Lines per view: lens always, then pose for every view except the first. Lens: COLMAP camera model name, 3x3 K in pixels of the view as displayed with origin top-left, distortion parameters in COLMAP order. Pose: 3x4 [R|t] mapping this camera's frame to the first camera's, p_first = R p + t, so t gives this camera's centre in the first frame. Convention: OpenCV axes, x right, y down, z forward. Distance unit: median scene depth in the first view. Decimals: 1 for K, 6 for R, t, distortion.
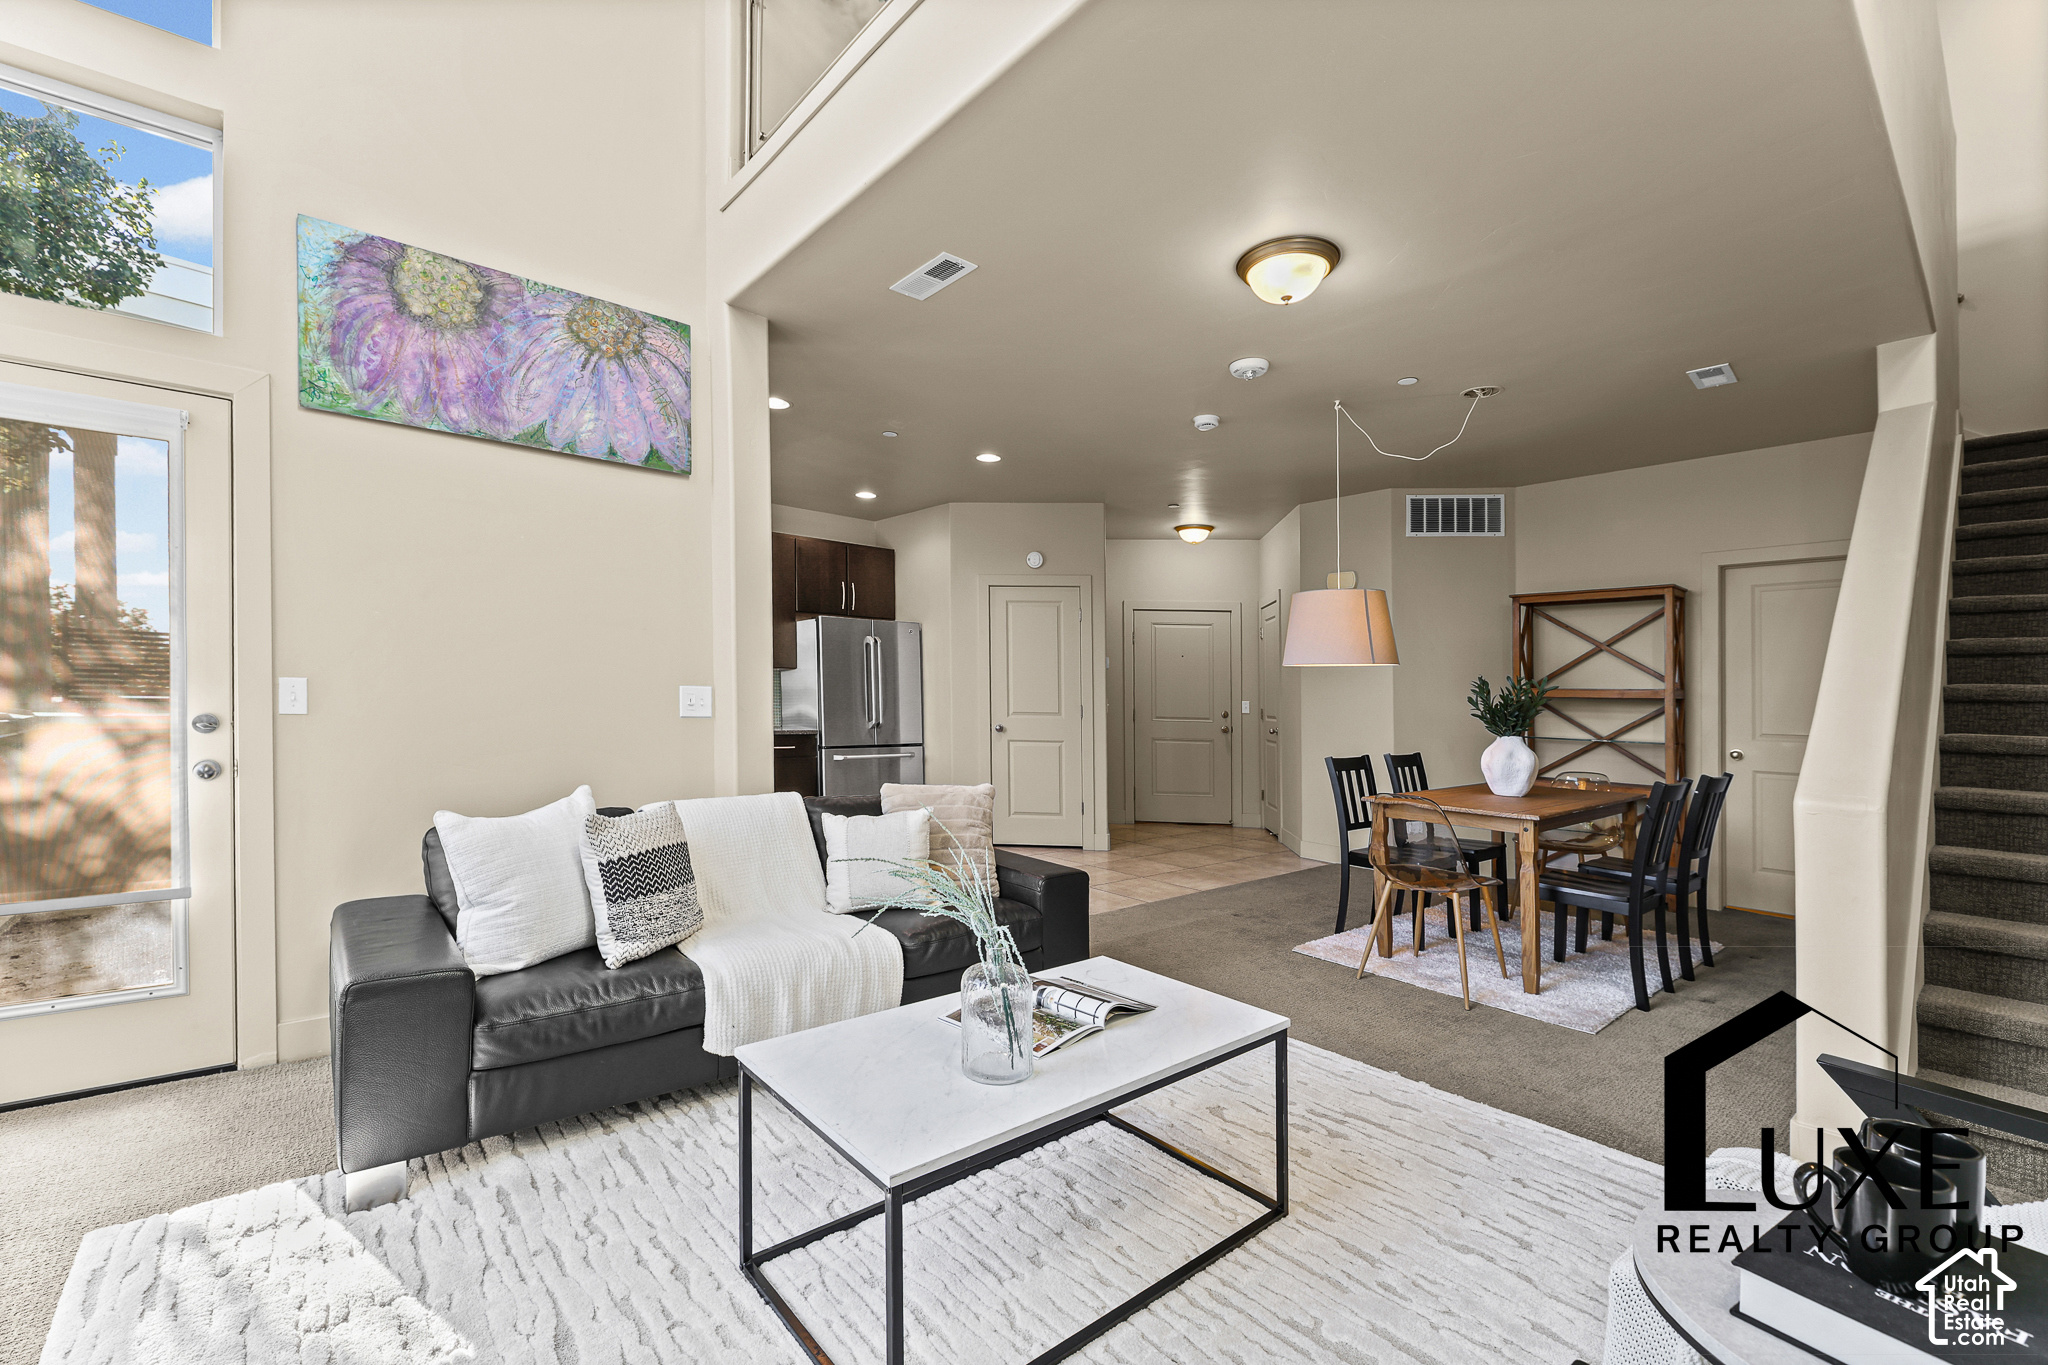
lens RADIAL K [[866.6, 0, 1022.1], [0, 866.6, 688.8], [0, 0, 1]] dist [0.000800, 0.000069]
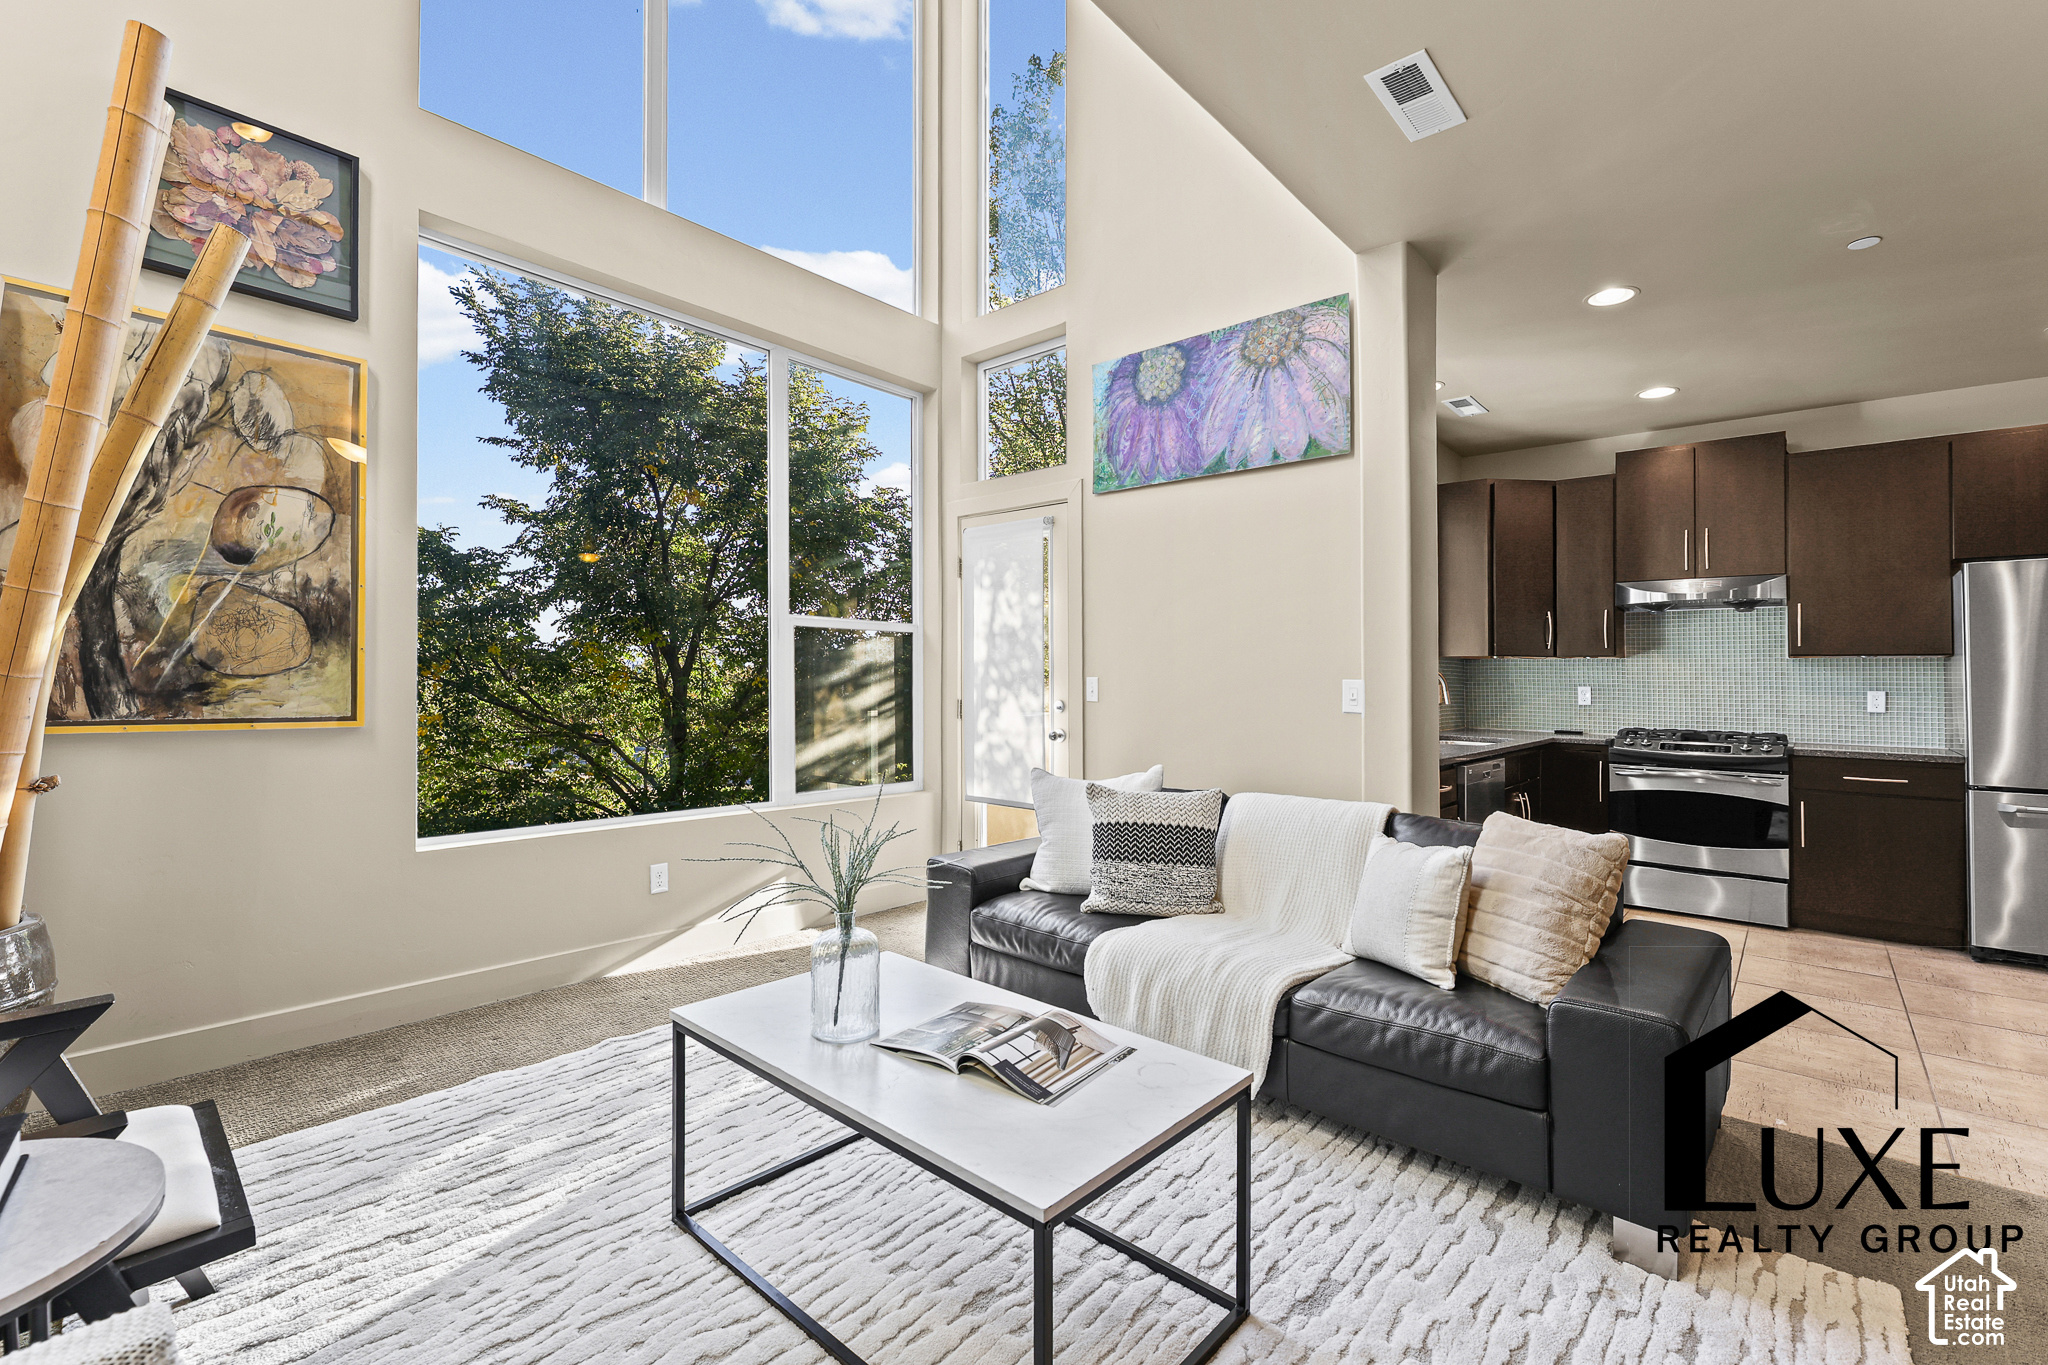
lens RADIAL K [[866.6, 0, 1021.0], [0, 866.6, 676.0], [0, 0, 1]] dist [0.000800, 0.000069]
pose [[0.140974, -0.014790, -0.989903, 0.512664], [-0.006720, 0.999851, -0.015896, 0.007983], [0.989991, 0.008893, 0.140853, 0.563639]]
